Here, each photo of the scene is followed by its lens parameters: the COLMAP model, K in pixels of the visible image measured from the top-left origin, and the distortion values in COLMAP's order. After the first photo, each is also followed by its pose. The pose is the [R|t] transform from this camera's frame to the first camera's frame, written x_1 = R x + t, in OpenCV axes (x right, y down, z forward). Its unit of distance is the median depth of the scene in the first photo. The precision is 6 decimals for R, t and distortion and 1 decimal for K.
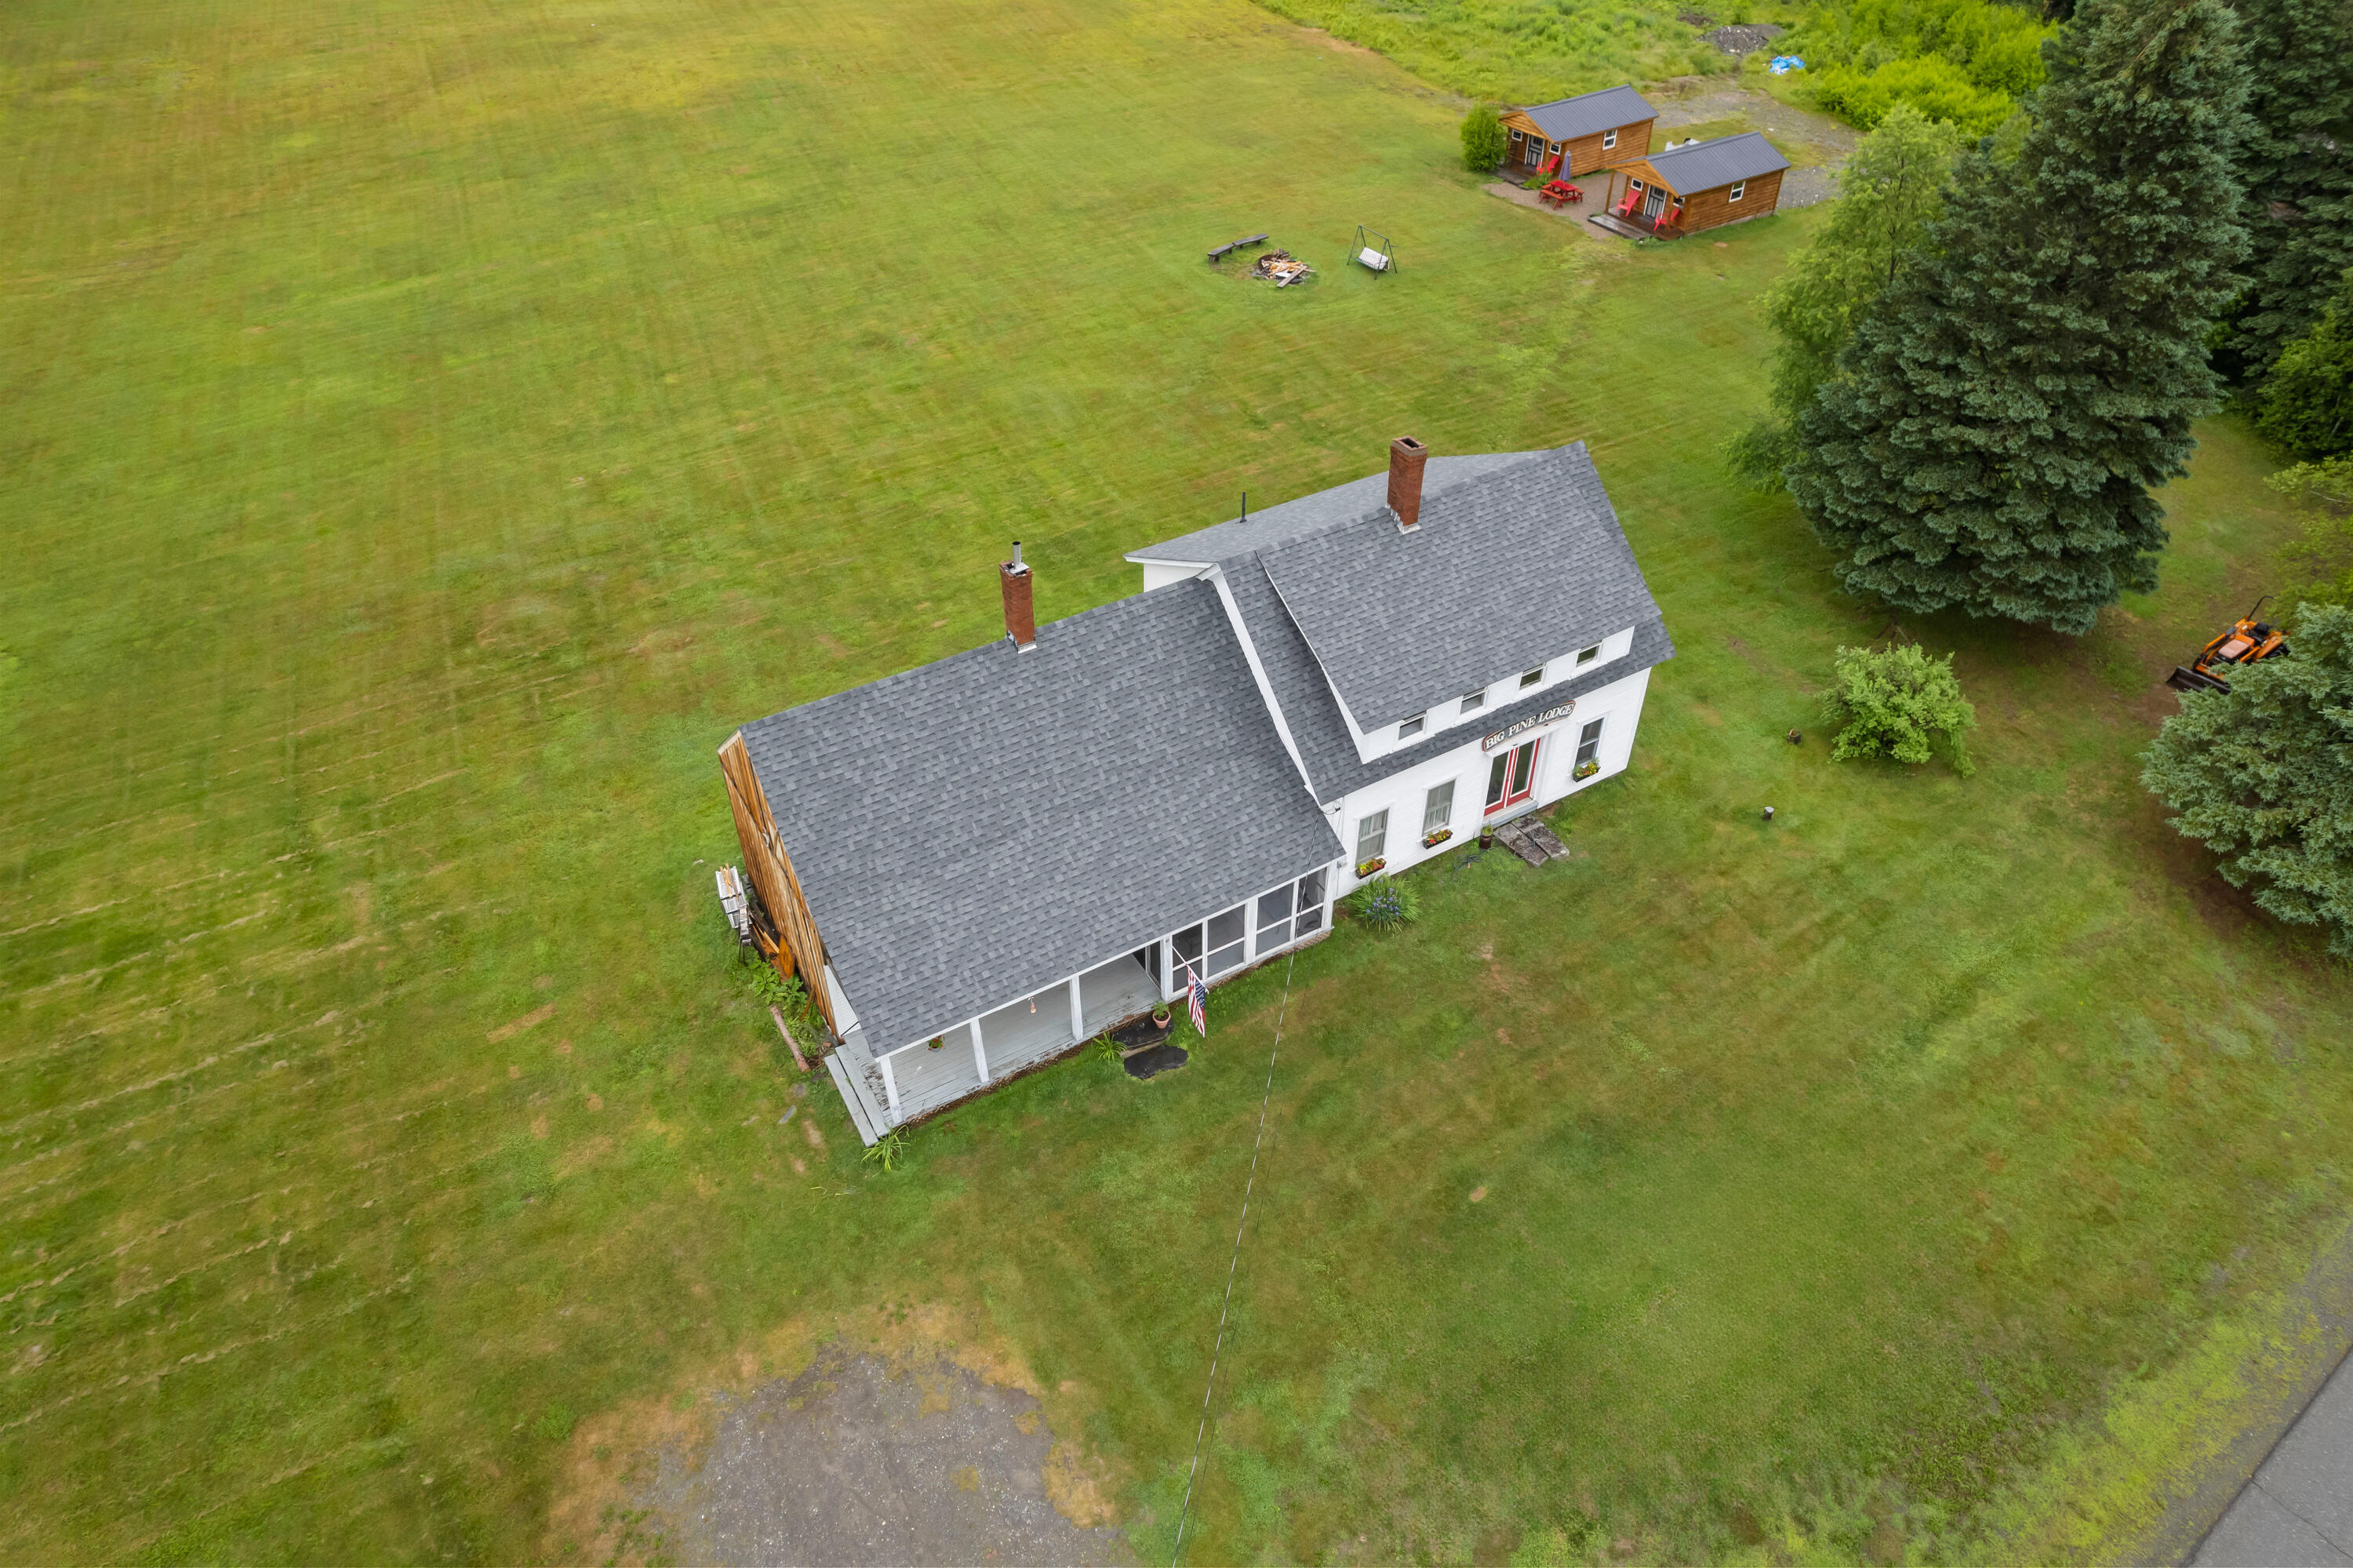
lens RADIAL K [[1514.0, 0, 1176.5], [0, 1514.0, 784.0], [0, 0, 1]] dist [-0.065782, 0.057040]
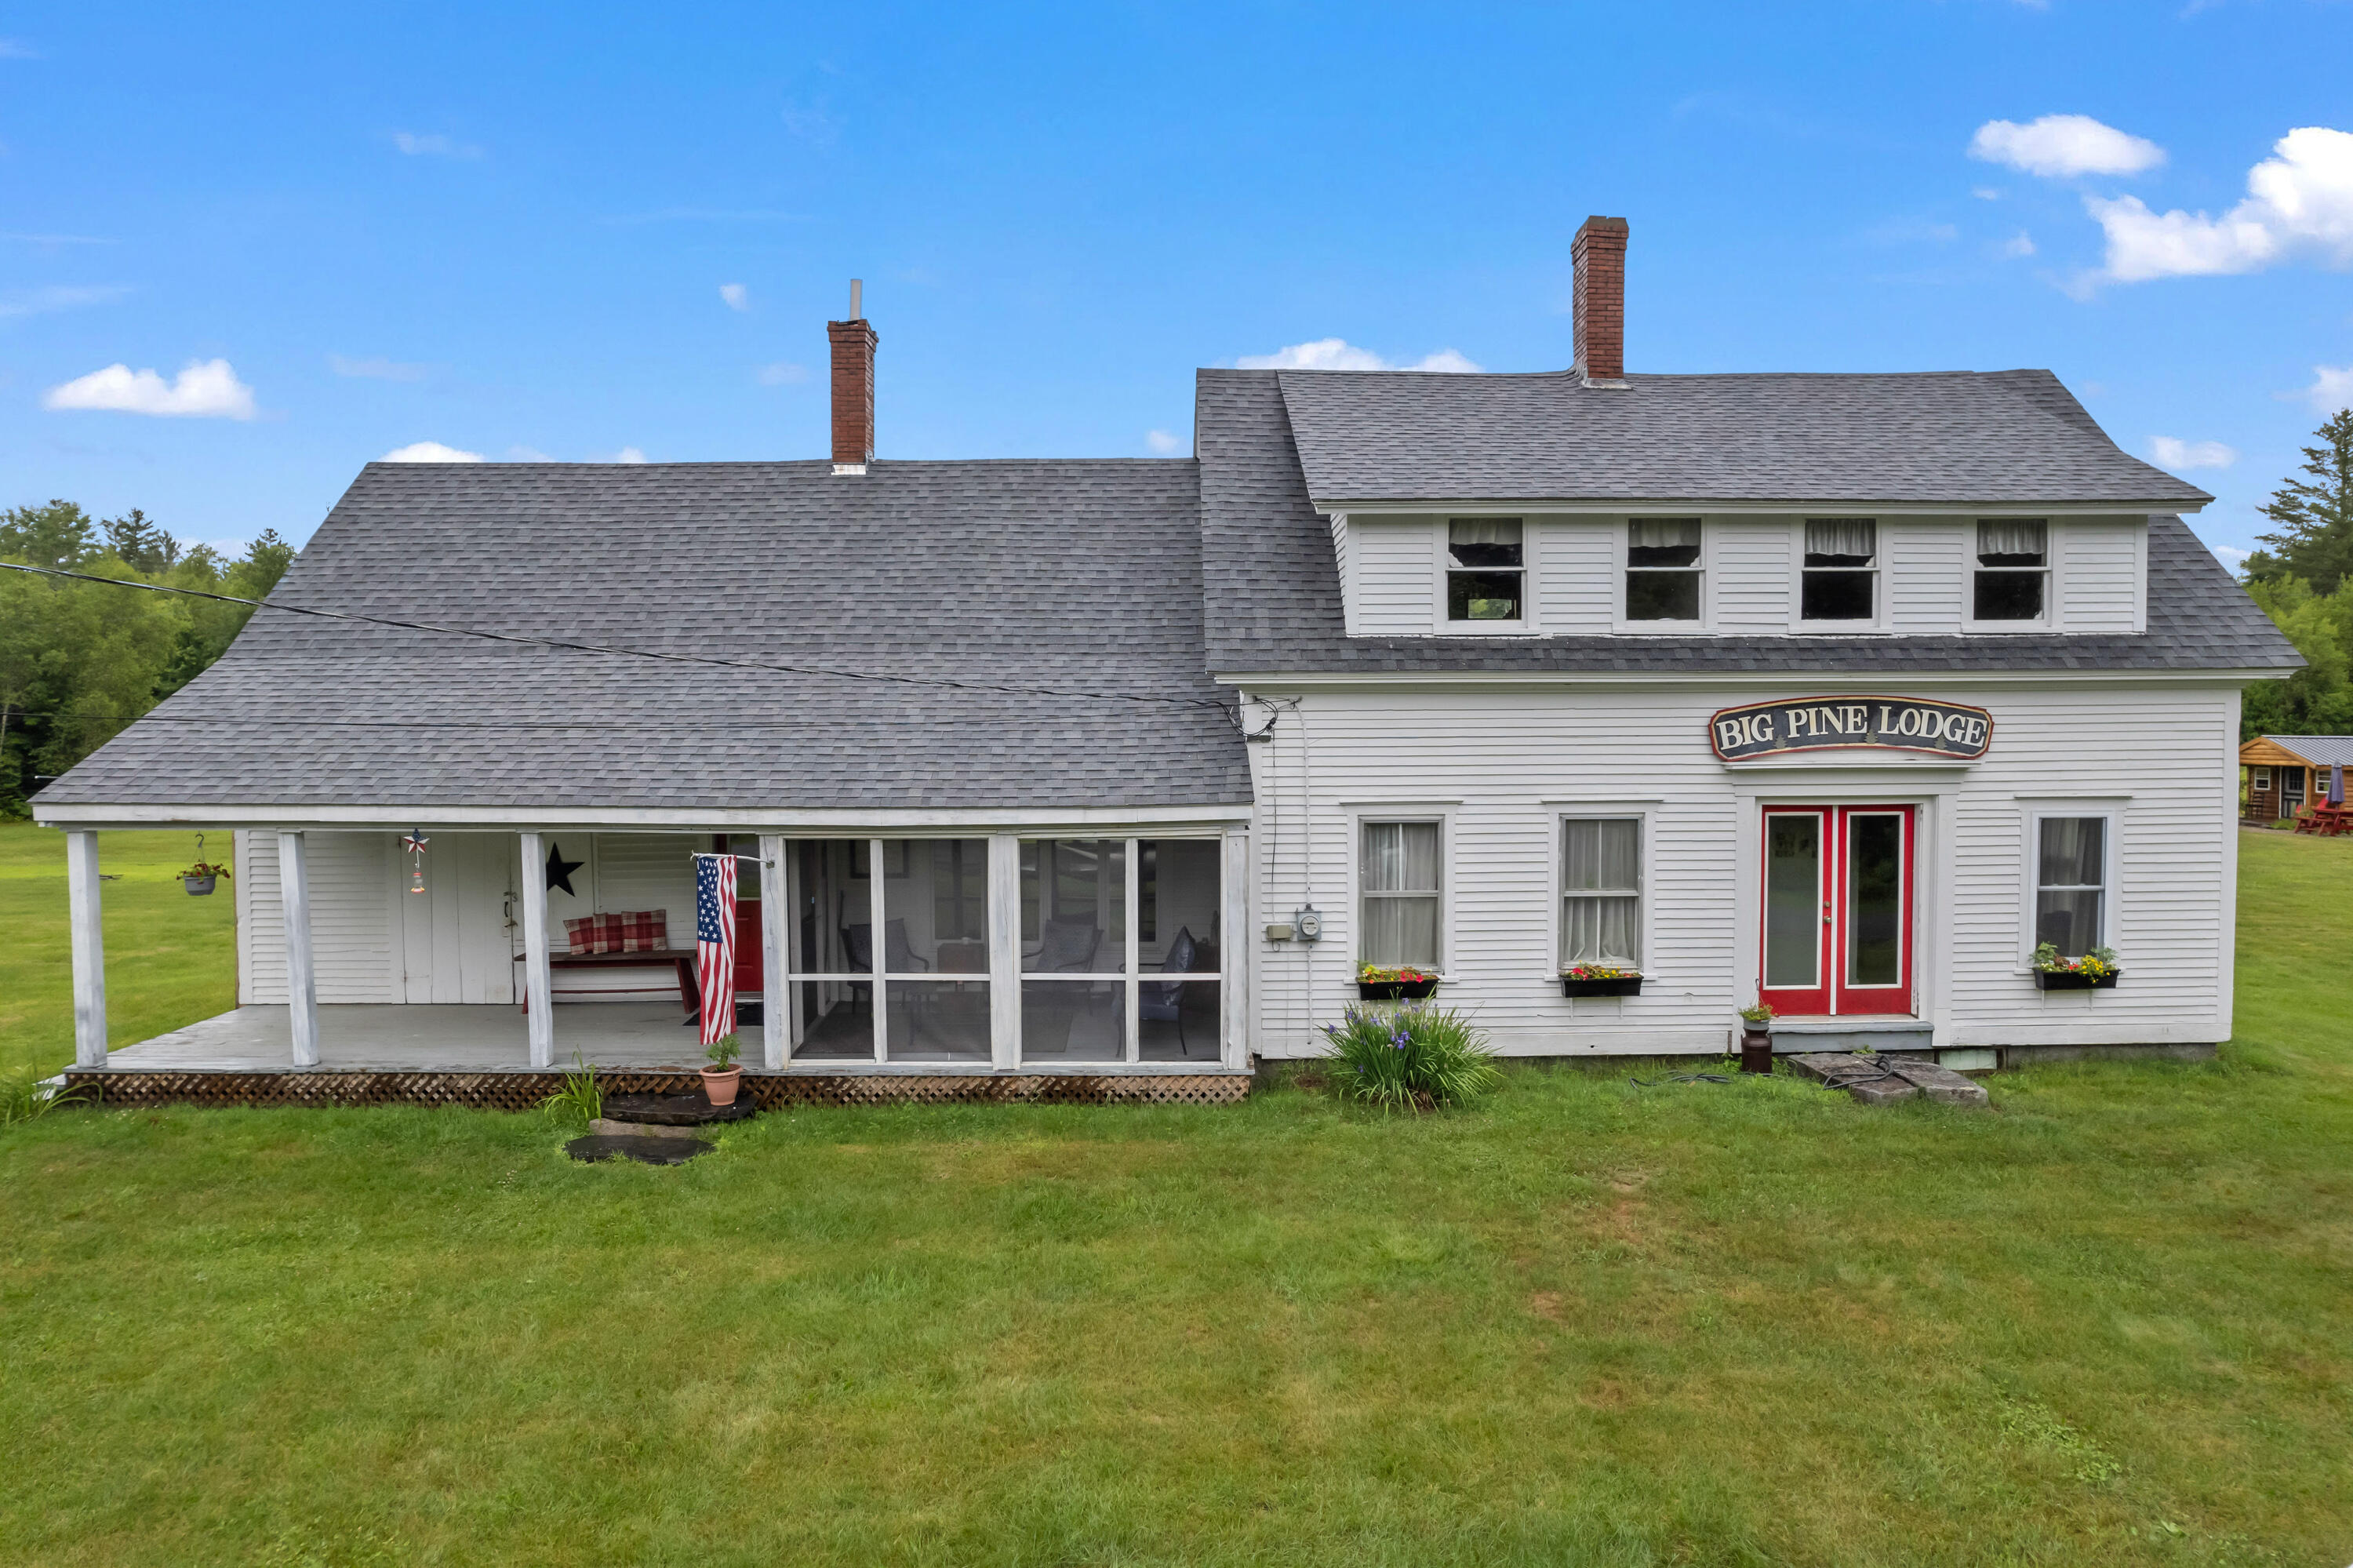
lens RADIAL K [[1514.0, 0, 1176.5], [0, 1514.0, 784.0], [0, 0, 1]] dist [-0.065782, 0.057040]
pose [[0.865165, 0.023795, -0.500922, 0.275793], [-0.327140, 0.783852, -0.527784, 0.244507], [0.380090, 0.620492, 0.685946, 0.649798]]
